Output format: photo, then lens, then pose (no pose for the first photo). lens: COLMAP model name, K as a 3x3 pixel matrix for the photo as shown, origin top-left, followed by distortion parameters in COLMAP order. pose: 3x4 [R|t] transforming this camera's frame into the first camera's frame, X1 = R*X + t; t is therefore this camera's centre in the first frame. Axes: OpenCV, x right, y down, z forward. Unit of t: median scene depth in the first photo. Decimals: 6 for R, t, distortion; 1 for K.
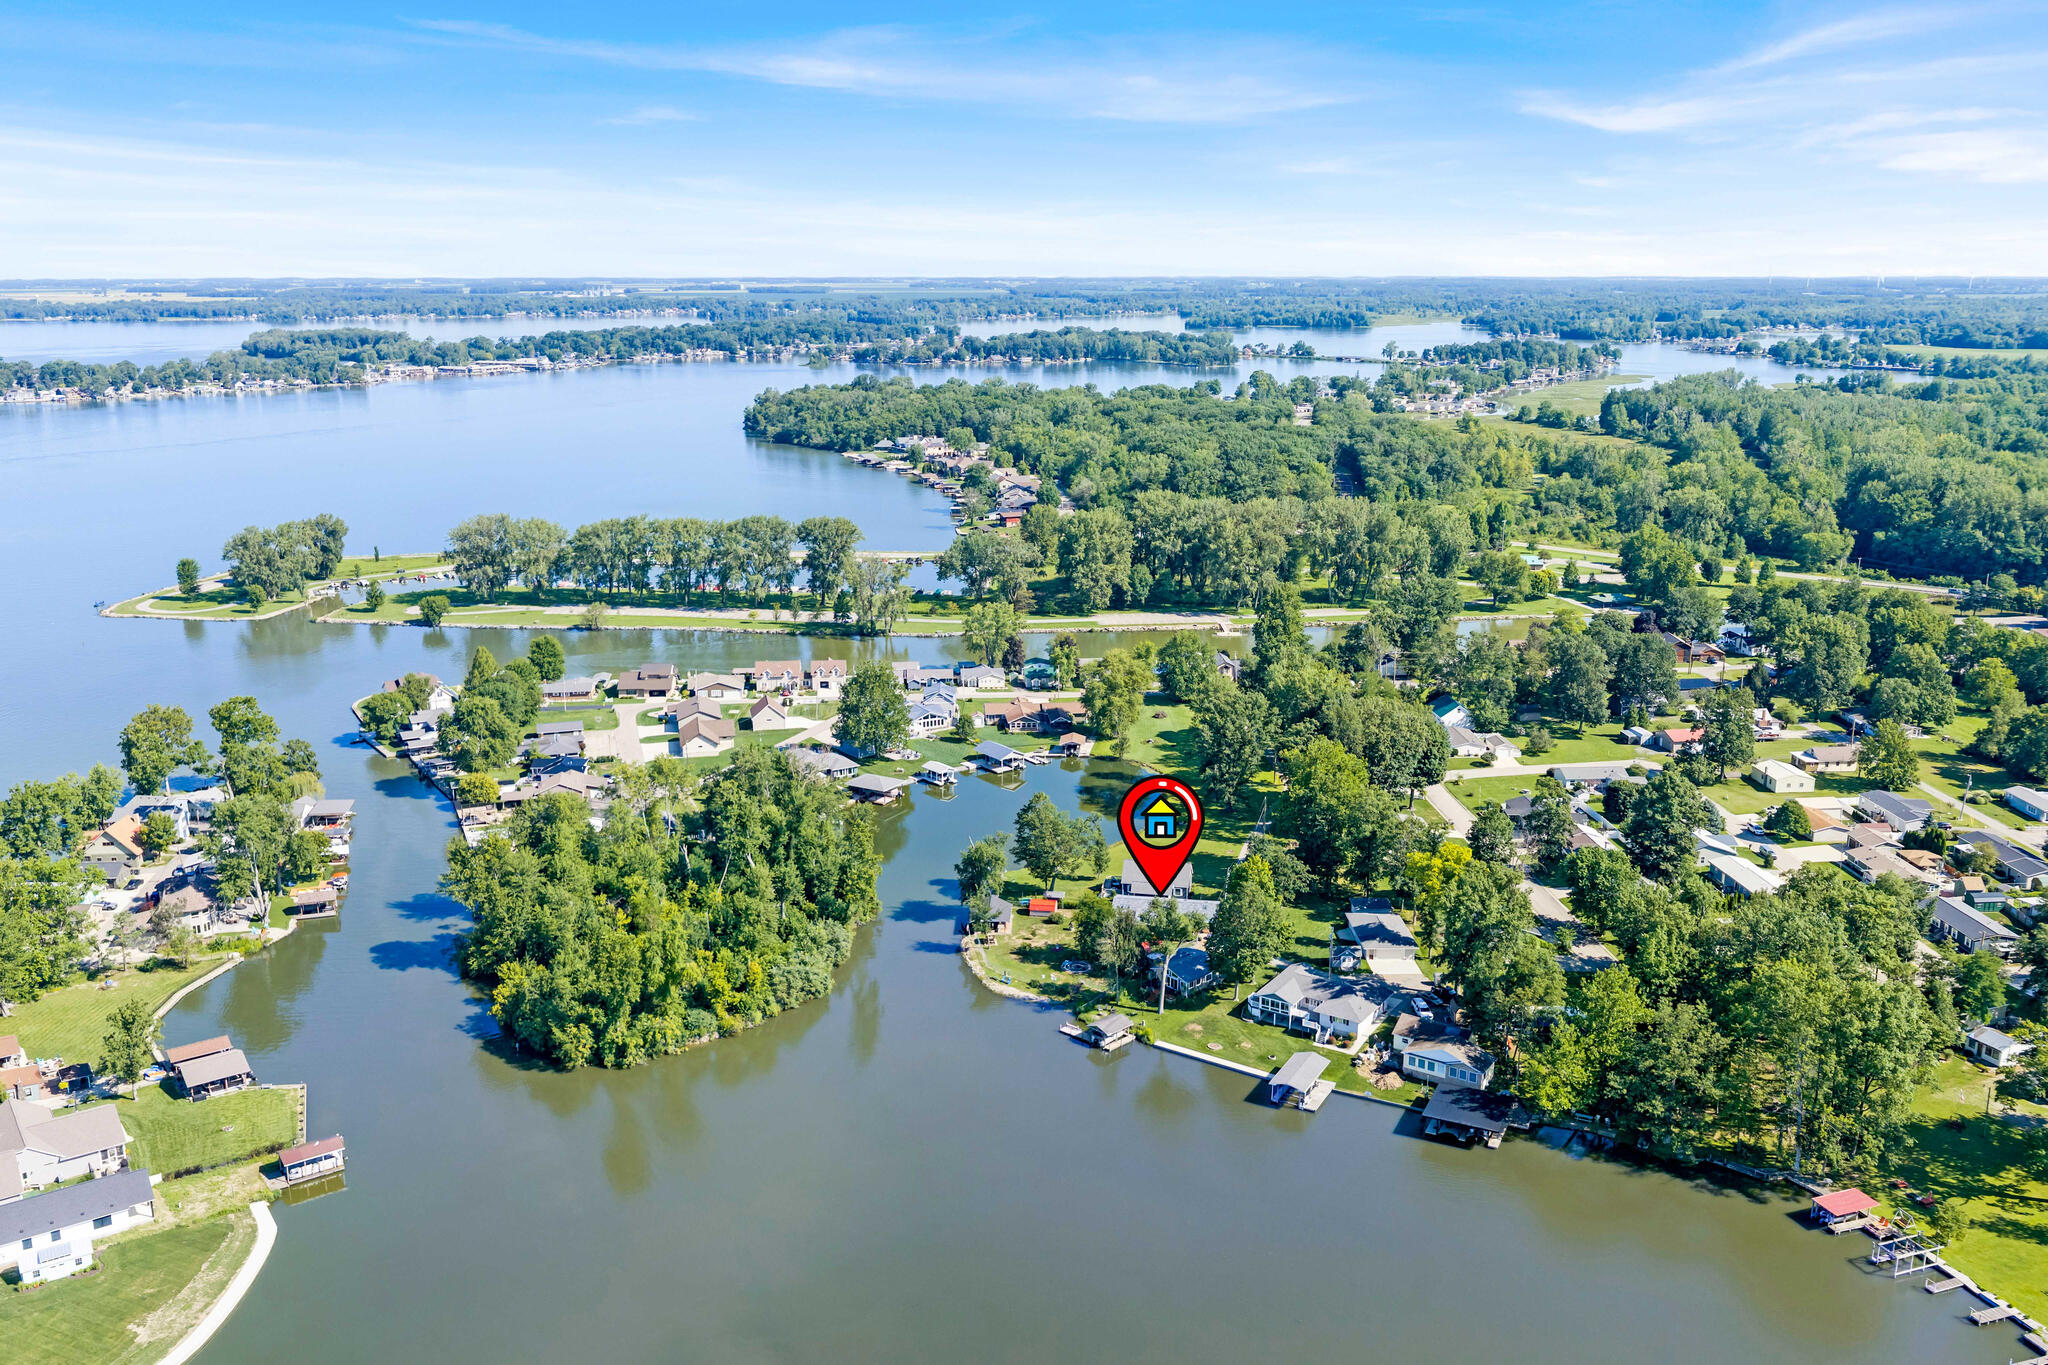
lens RADIAL K [[1621.0, 0, 1019.1], [0, 1621.0, 740.0], [0, 0, 1]] dist [0.037017, -0.061906]
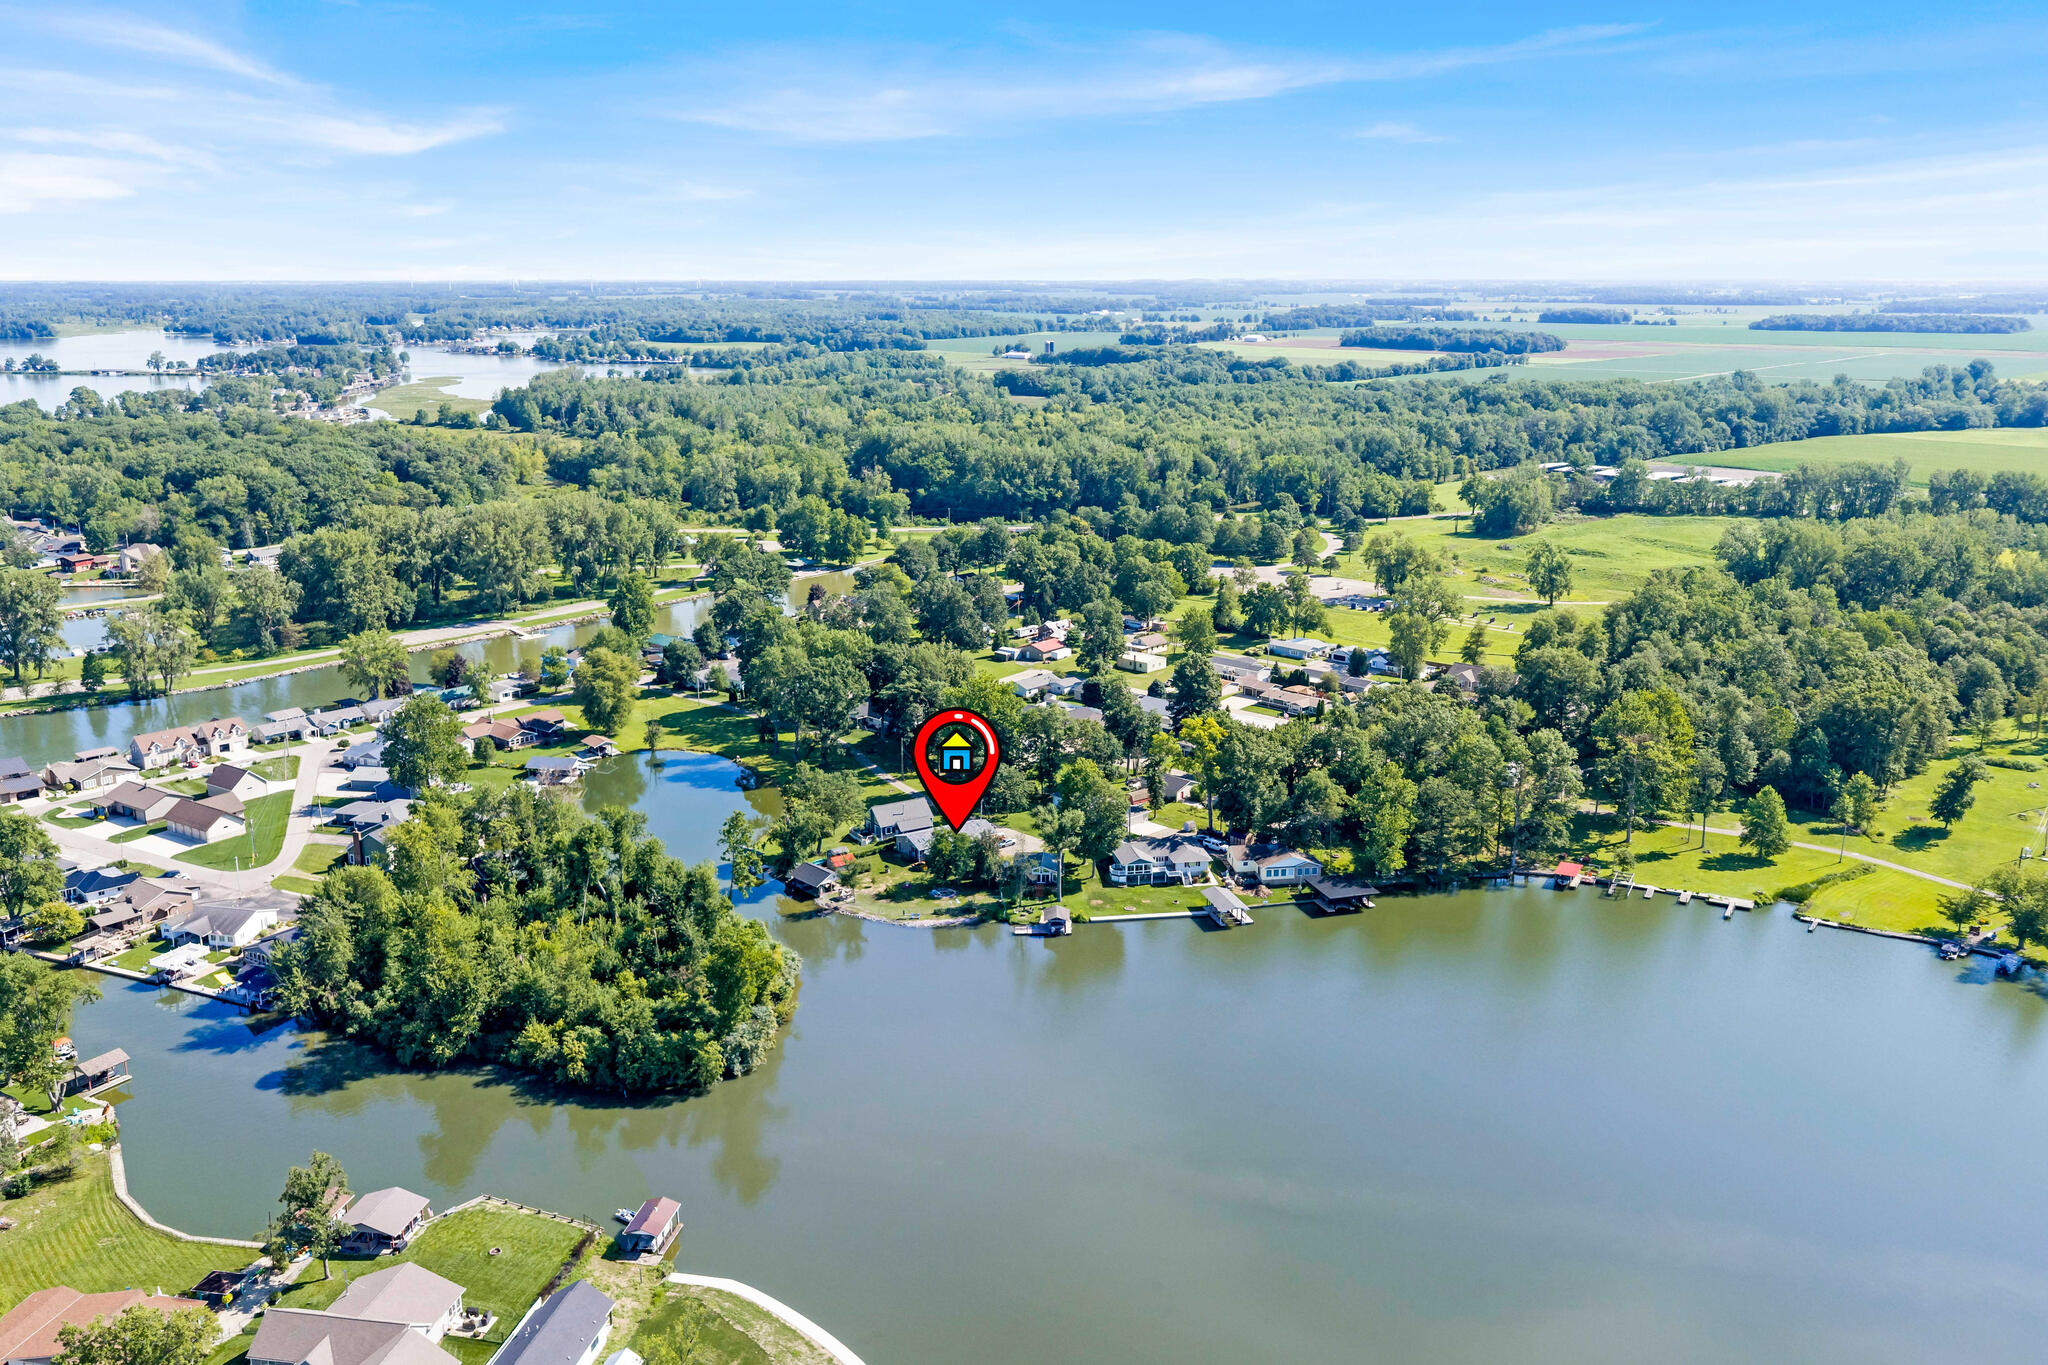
lens RADIAL K [[1621.0, 0, 1019.1], [0, 1621.0, 740.0], [0, 0, 1]] dist [0.037017, -0.061906]
pose [[0.741027, -0.185962, 0.645211, -0.256398], [0.187356, 0.979986, 0.067271, -0.012073], [-0.644807, 0.071035, 0.761037, 0.042970]]
